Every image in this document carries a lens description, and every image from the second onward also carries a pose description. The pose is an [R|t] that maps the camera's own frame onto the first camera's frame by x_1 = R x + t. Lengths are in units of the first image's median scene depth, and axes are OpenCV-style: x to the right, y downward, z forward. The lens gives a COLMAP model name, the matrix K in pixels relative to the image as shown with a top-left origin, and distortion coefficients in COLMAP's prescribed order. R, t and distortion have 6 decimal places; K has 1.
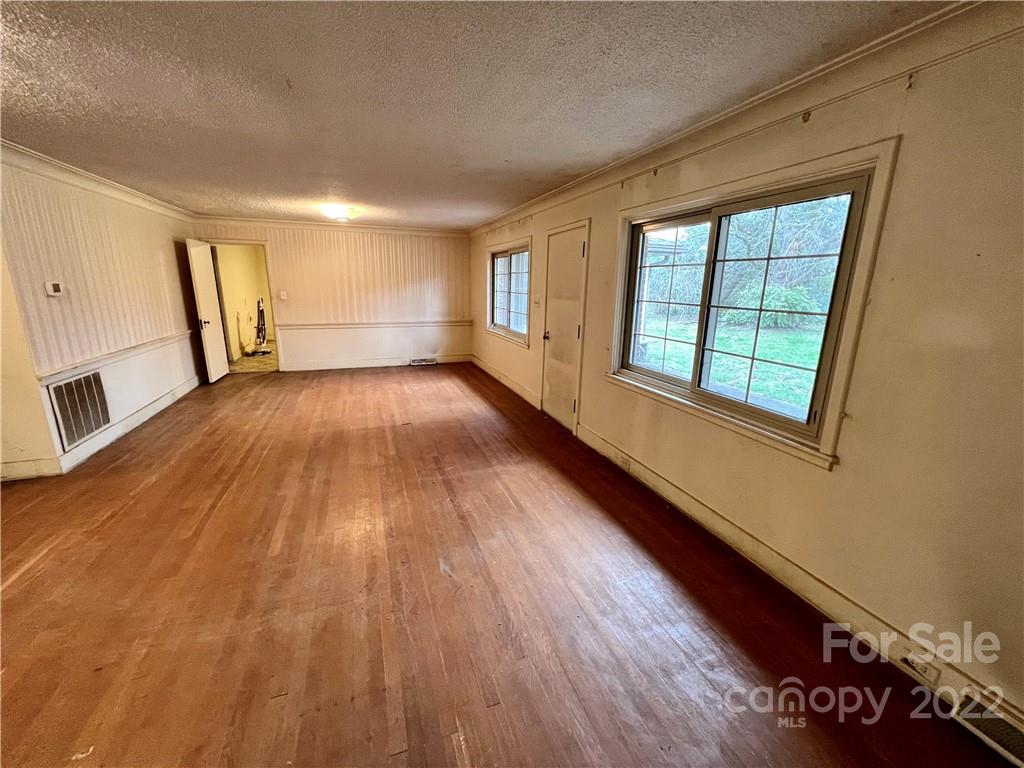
lens RADIAL K [[408.2, 0, 512.6], [0, 408.2, 381.7], [0, 0, 1]] dist [-0.002462, -0.000161]
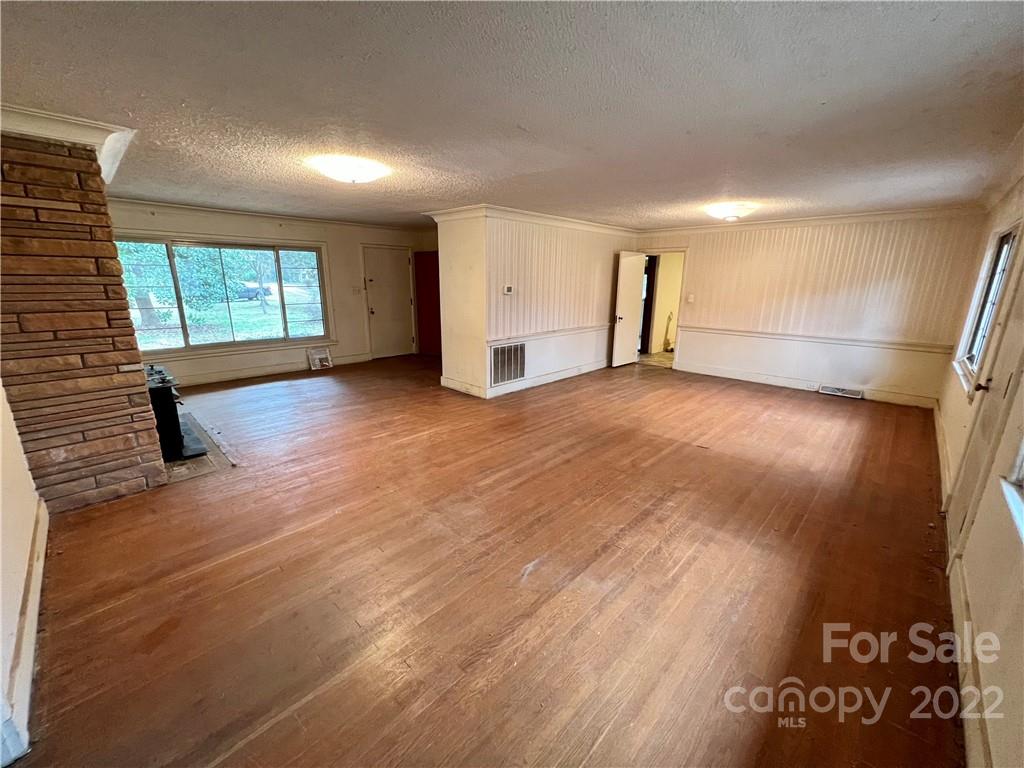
lens RADIAL K [[408.2, 0, 506.0], [0, 408.2, 380.8], [0, 0, 1]] dist [-0.002462, -0.000161]
pose [[0.425597, 0.202806, -0.881894, 0.357060], [-0.211468, 0.969868, 0.120984, -0.060253], [0.879857, 0.135001, 0.455660, 0.249532]]
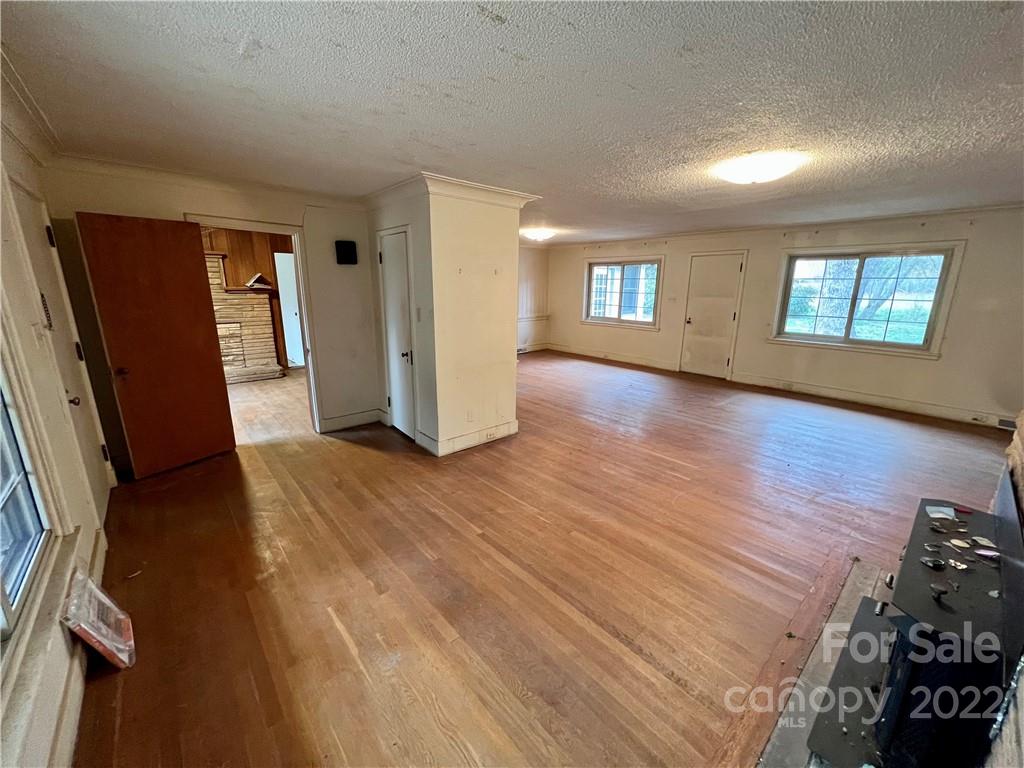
lens RADIAL K [[408.2, 0, 509.1], [0, 408.2, 382.9], [0, 0, 1]] dist [-0.002462, -0.000161]
pose [[0.935641, -0.099009, 0.338781, -1.377503], [0.094617, 0.995077, 0.029501, 0.011572], [-0.340034, 0.004451, 0.940403, -0.269083]]
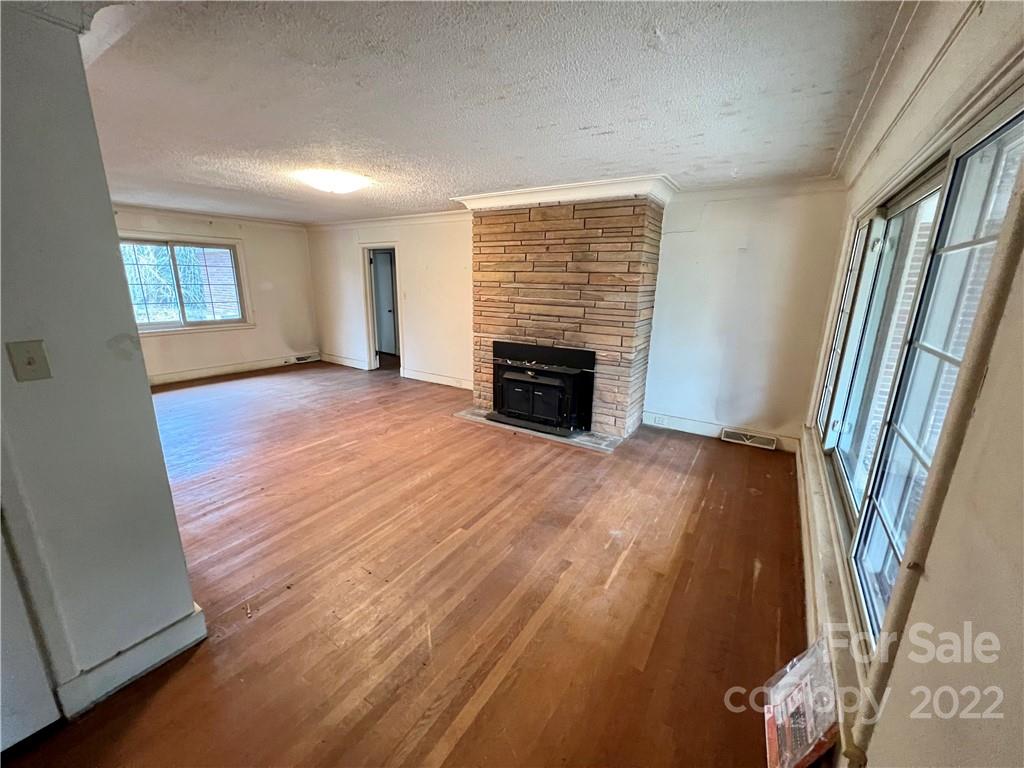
lens RADIAL K [[408.2, 0, 510.7], [0, 408.2, 383.3], [0, 0, 1]] dist [-0.002462, -0.000161]
pose [[-0.593252, -0.231575, 0.770989, -1.743244], [0.160745, 0.904367, 0.395325, -0.203614], [-0.788805, 0.358460, -0.499293, 0.611604]]
